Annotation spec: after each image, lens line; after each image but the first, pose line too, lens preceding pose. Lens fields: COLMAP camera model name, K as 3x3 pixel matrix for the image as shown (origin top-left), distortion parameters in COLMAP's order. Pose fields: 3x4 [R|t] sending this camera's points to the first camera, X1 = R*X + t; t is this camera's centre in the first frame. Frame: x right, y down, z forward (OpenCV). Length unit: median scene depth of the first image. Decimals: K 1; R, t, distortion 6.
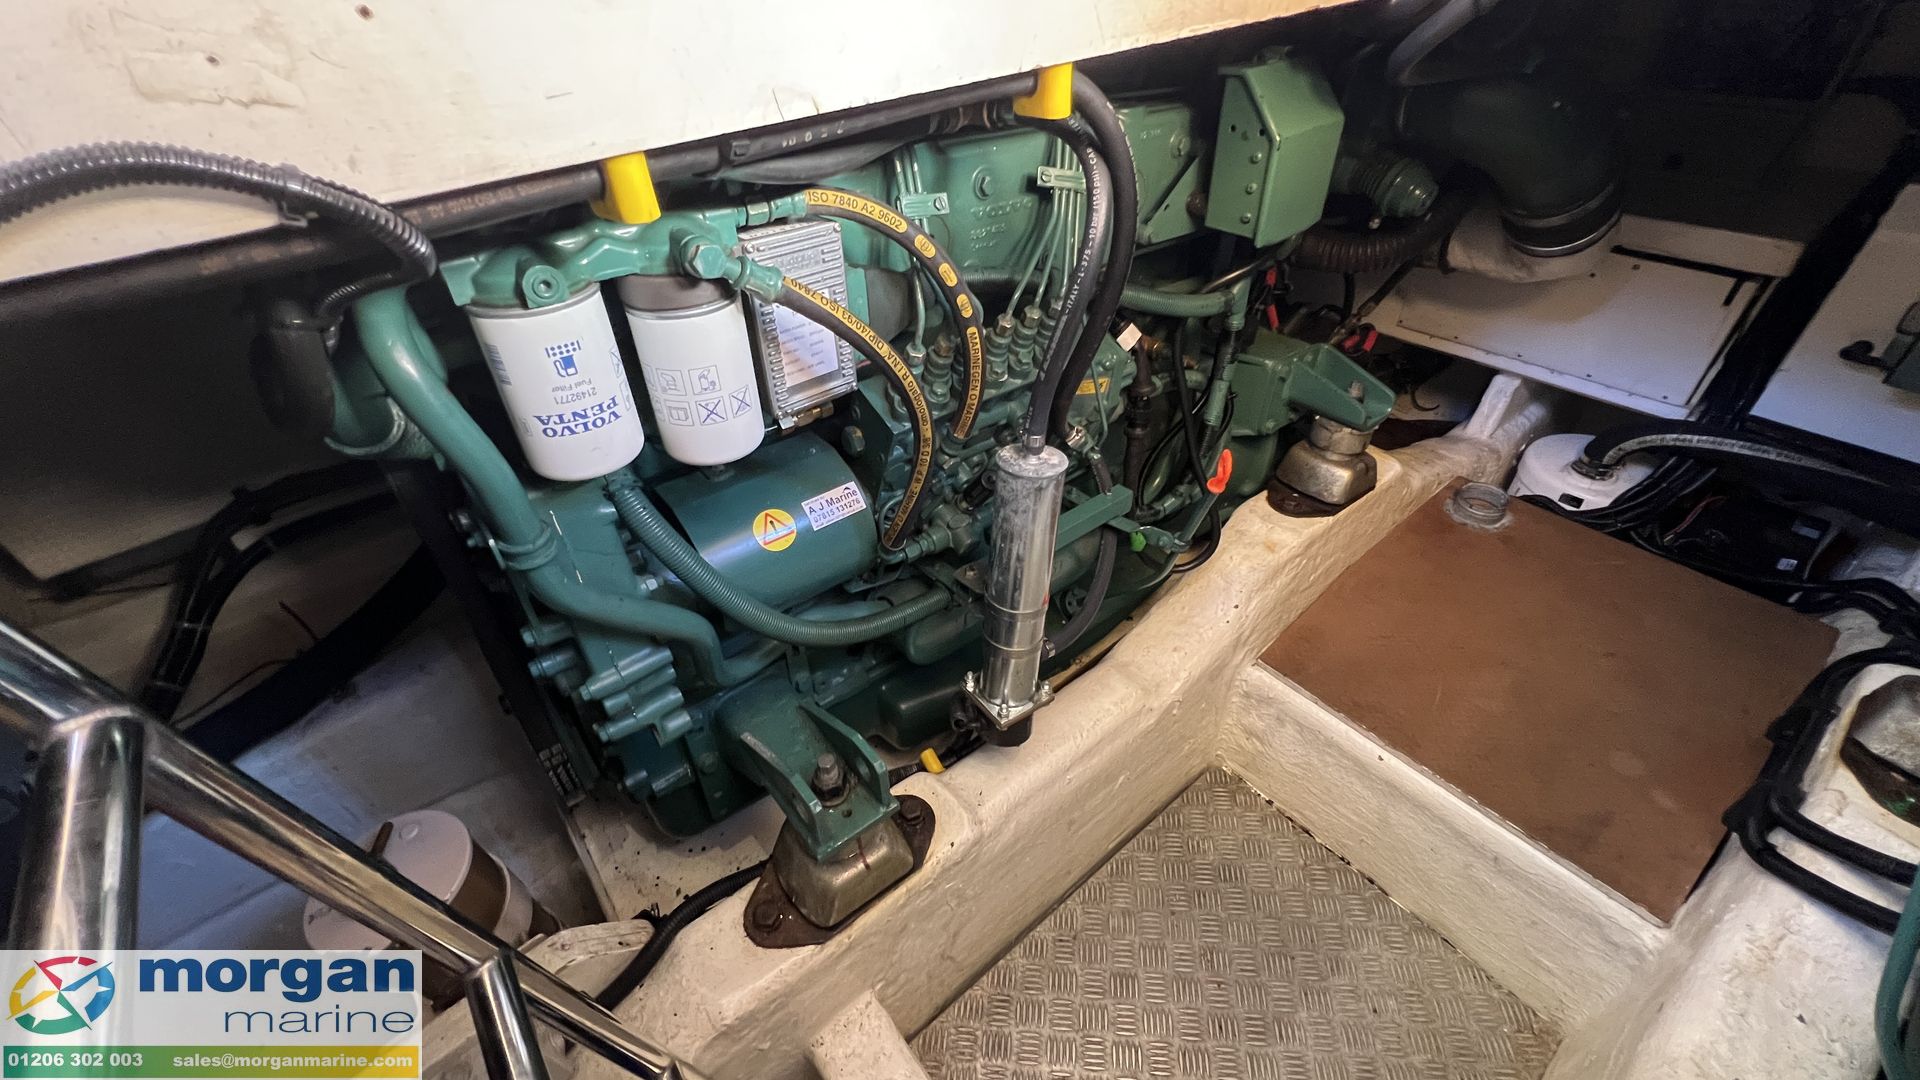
lens RADIAL K [[762.0, 0, 961.4], [0, 762.0, 543.7], [0, 0, 1]] dist [-0.001570, -0.000207]
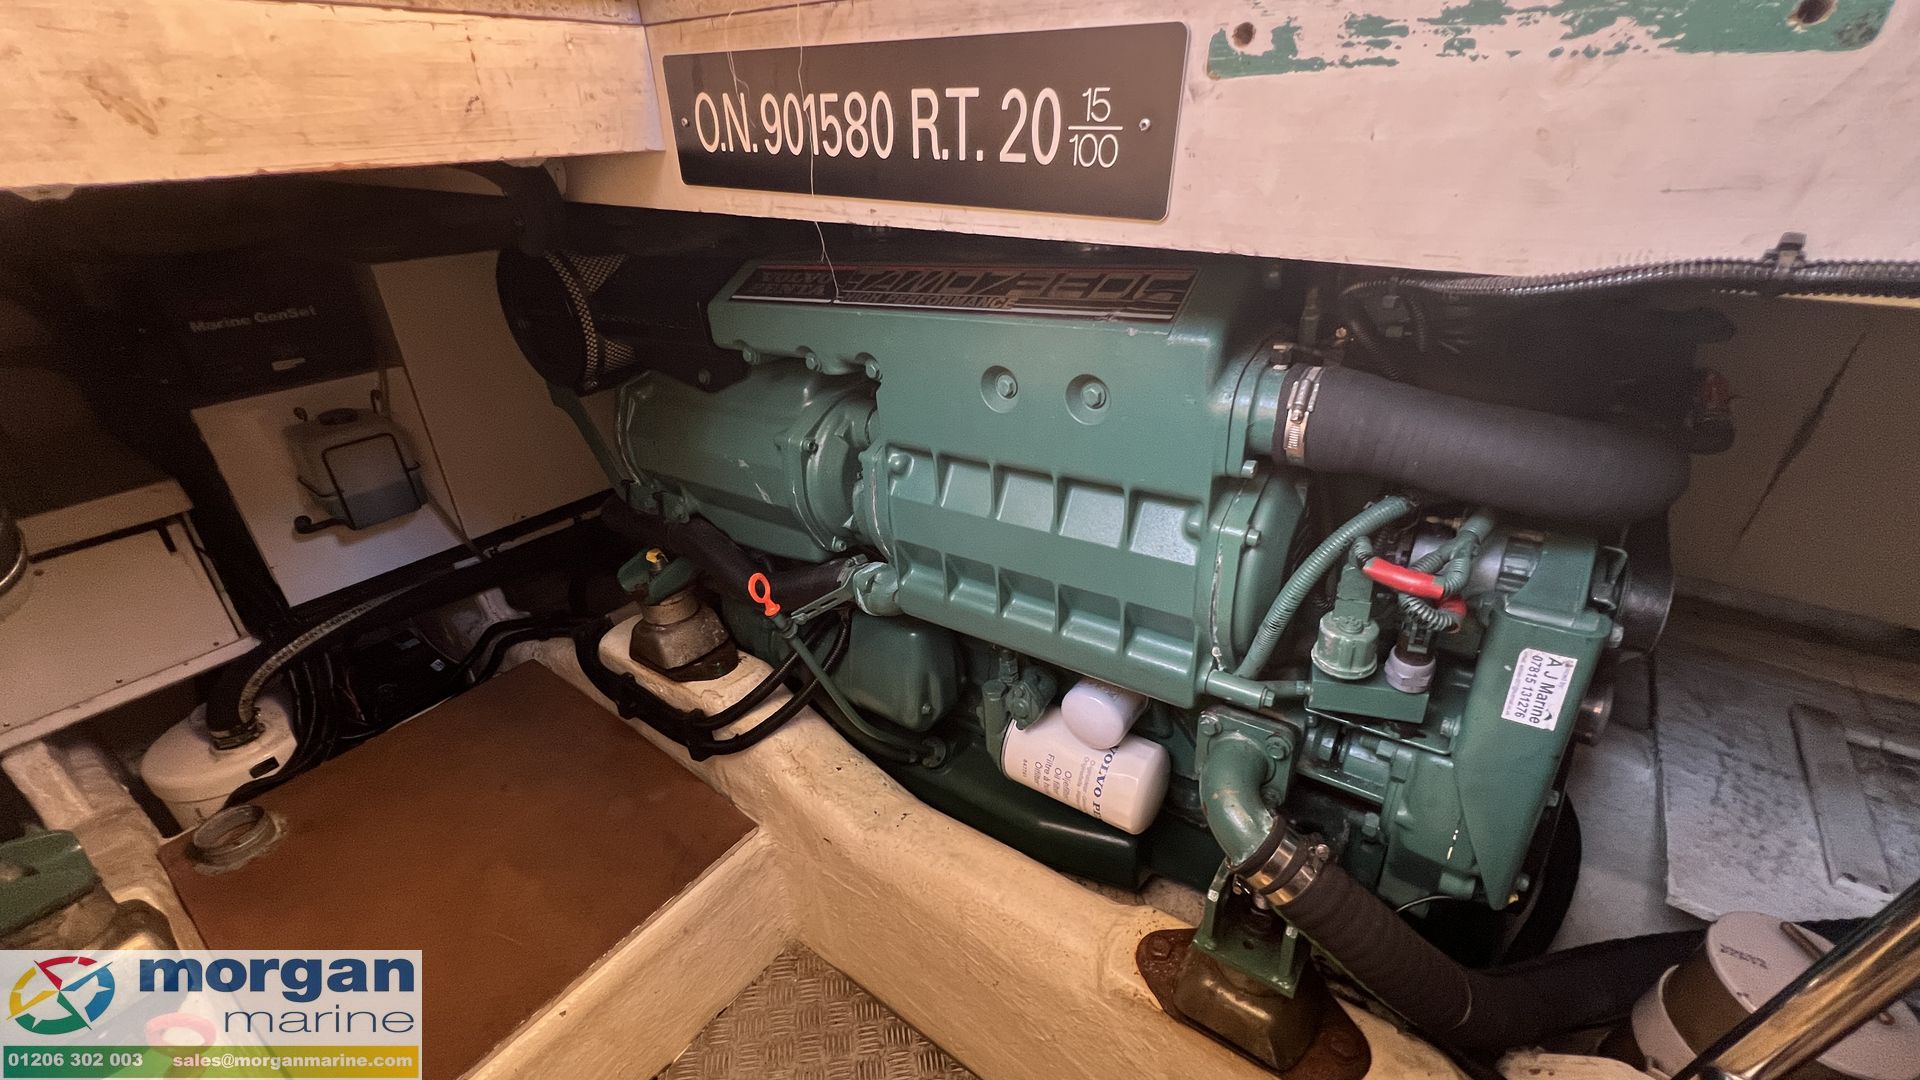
lens RADIAL K [[768.1, 0, 953.0], [0, 768.1, 546.7], [0, 0, 1]] dist [0.001116, 0.000067]
pose [[-0.256224, -0.407501, 0.876523, -0.097486], [0.641488, 0.606642, 0.469551, -0.138136], [-0.723078, 0.682589, 0.105971, 0.173985]]
